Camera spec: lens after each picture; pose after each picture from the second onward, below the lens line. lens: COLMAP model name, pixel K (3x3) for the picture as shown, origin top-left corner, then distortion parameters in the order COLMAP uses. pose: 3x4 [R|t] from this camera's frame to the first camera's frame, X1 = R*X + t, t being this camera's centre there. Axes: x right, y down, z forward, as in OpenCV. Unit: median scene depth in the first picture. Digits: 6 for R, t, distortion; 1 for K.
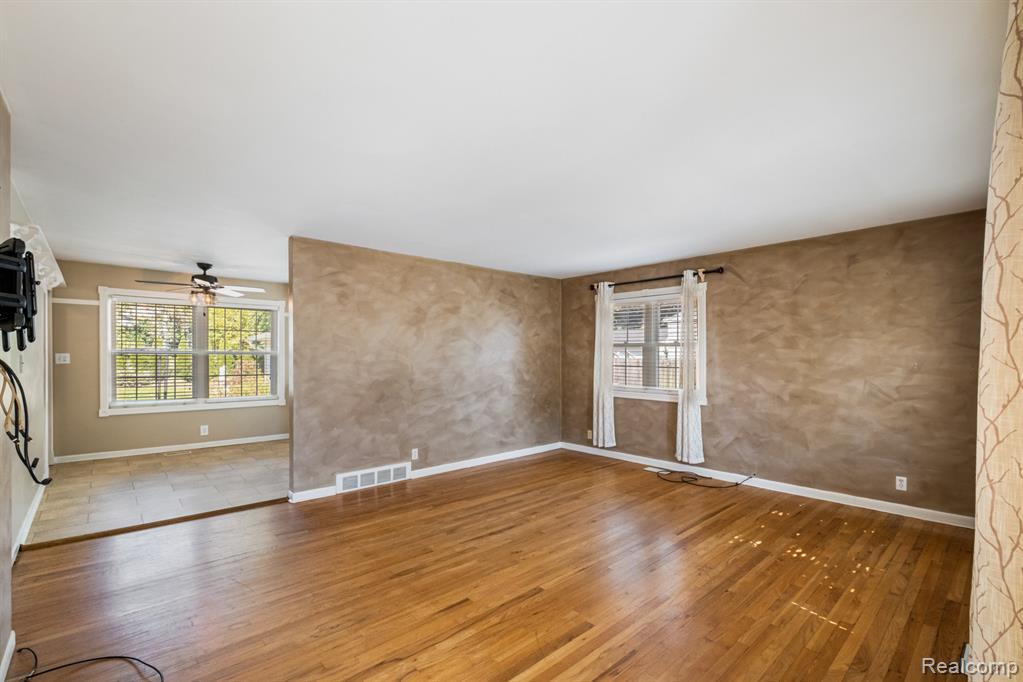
lens RADIAL K [[453.4, 0, 512.5], [0, 453.4, 356.9], [0, 0, 1]] dist [0.000662, -0.000047]
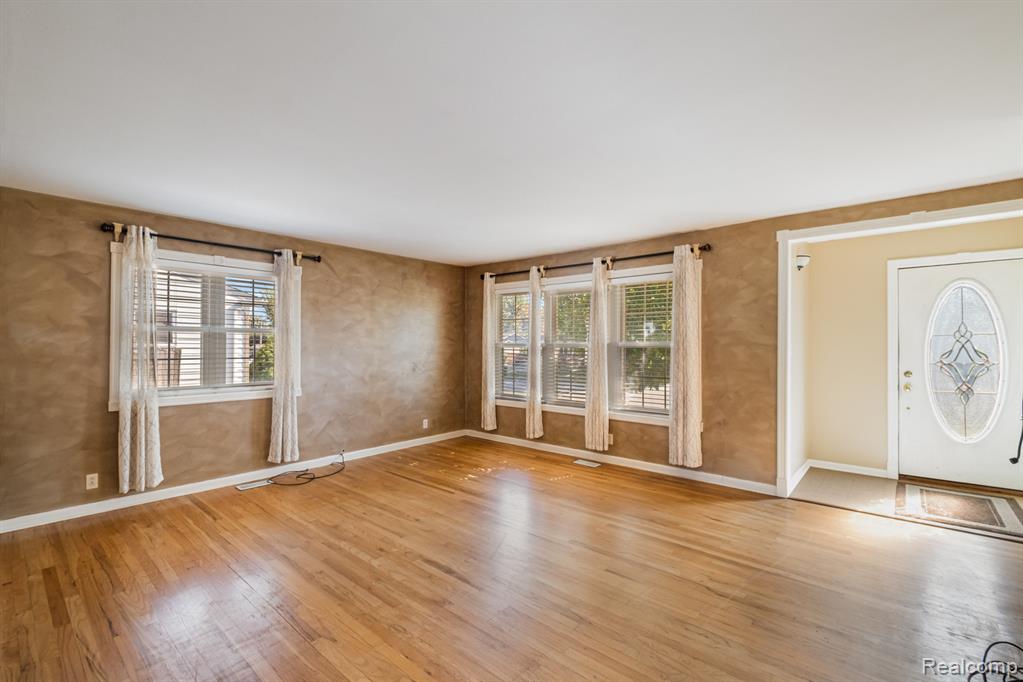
lens RADIAL K [[449.1, 0, 511.5], [0, 449.1, 341.0], [0, 0, 1]] dist [0.001524, -0.000005]
pose [[-0.118159, 0.003588, 0.992988, -0.628257], [0.001868, 0.999993, -0.003391, -0.004729], [-0.992993, 0.001455, -0.118164, 0.745673]]
